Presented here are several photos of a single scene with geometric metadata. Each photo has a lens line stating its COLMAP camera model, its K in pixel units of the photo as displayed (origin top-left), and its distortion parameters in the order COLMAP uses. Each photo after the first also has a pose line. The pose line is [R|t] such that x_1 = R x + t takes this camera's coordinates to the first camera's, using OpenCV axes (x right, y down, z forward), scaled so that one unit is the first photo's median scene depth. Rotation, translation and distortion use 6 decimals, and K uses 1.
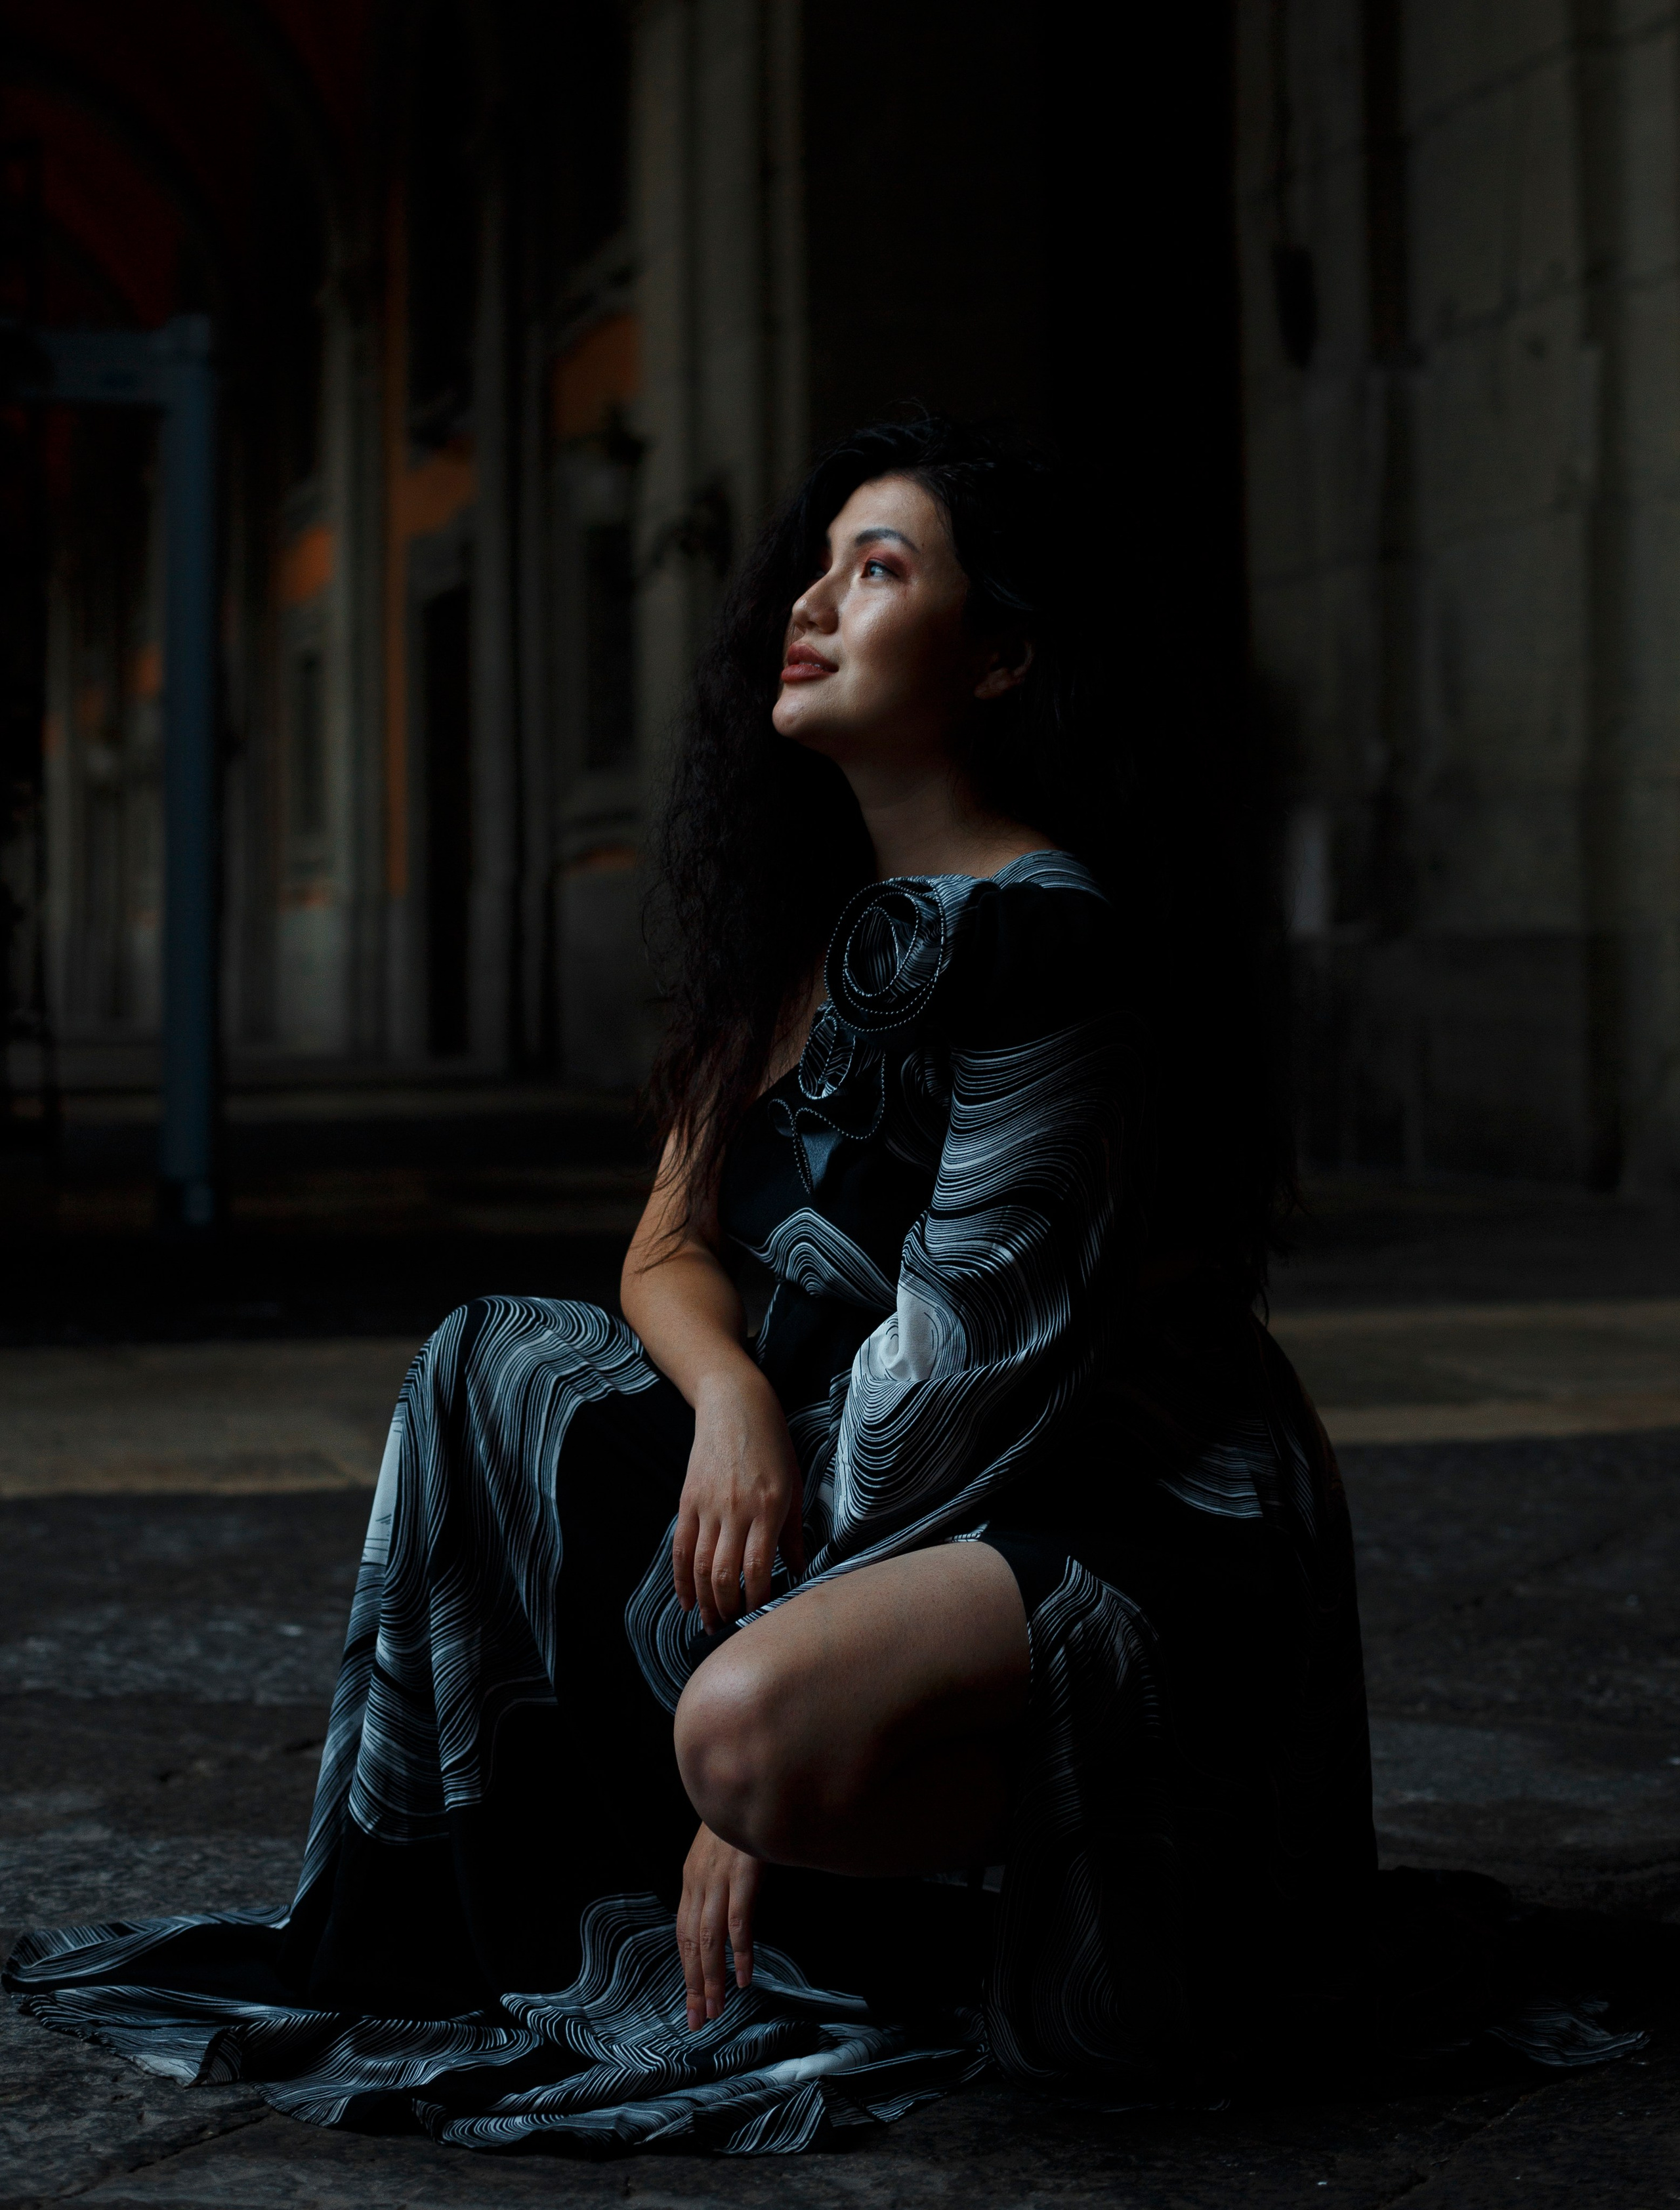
lens RADIAL K [[3927.6, 0, 820.1], [0, 3927.6, 1085.2], [0, 0, 1]] dist [-0.136691, 0.000000]
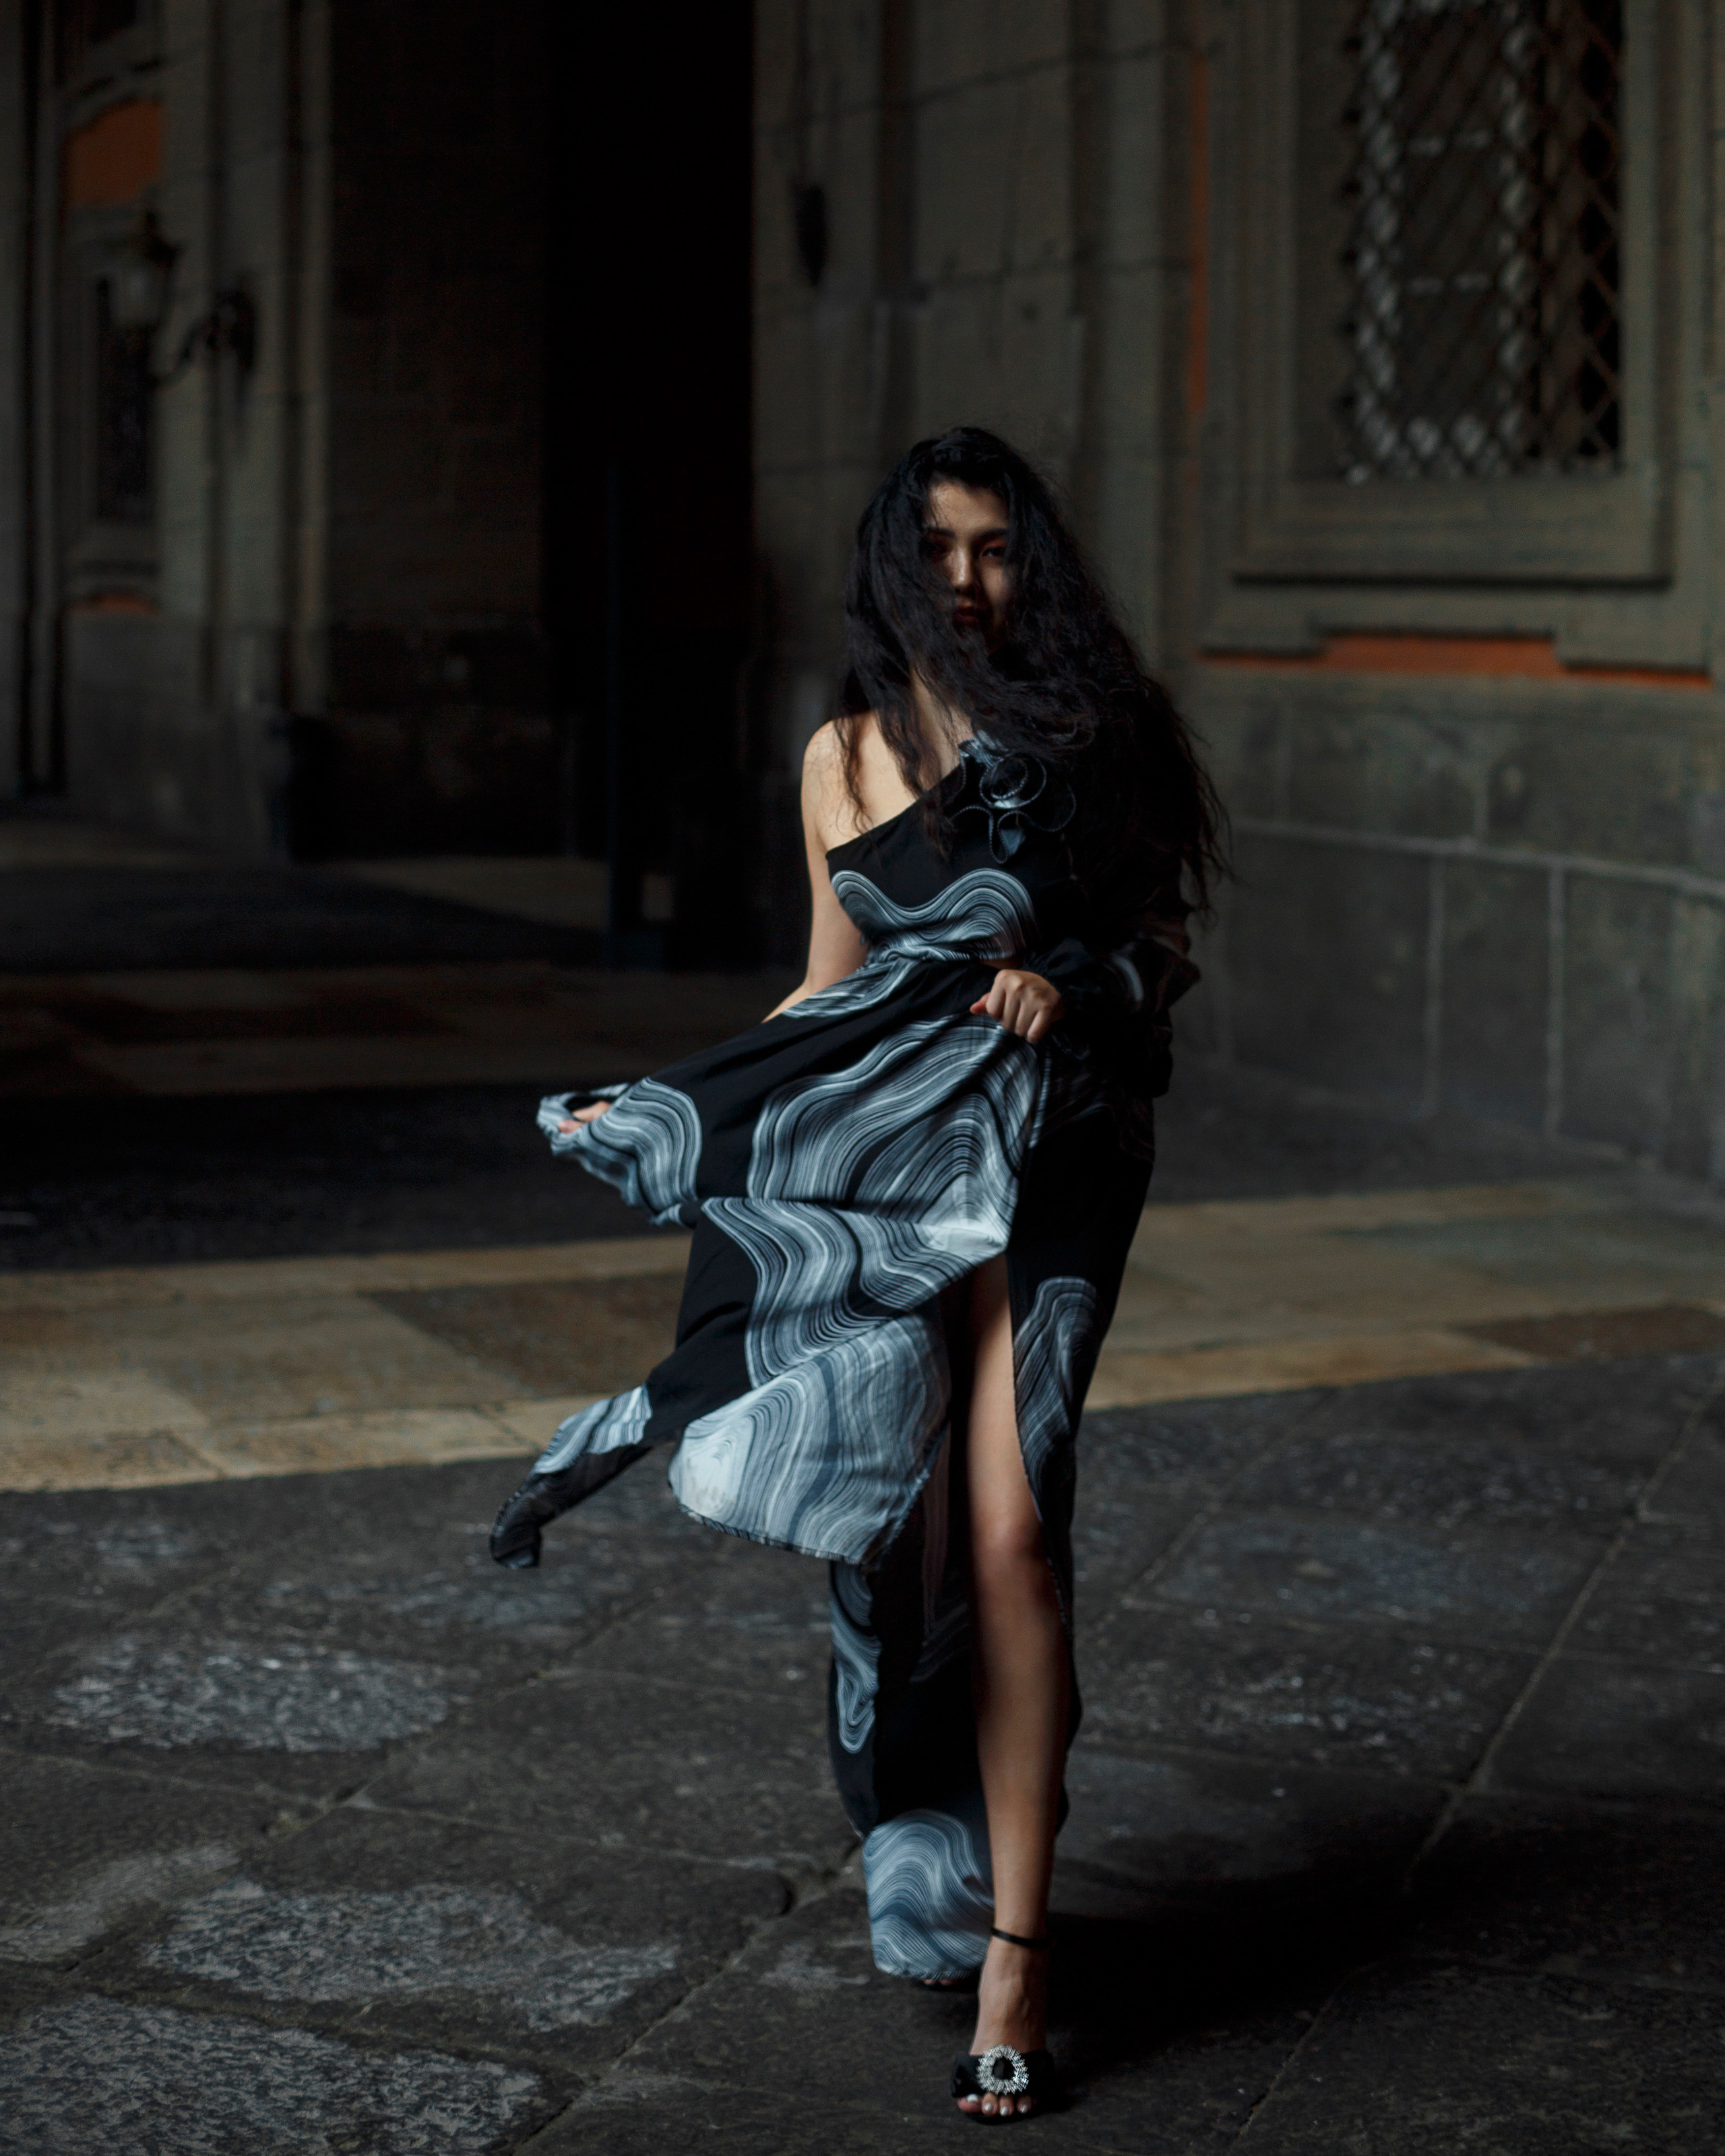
lens RADIAL K [[3720.9, 0, 845.8], [0, 3720.9, 1053.0], [0, 0, 1]] dist [-0.156128, 0.000000]
pose [[0.986227, 0.004687, 0.165329, -0.054318], [-0.020009, 0.995638, 0.091130, -0.070683], [-0.164181, -0.093183, 0.982019, -0.103987]]
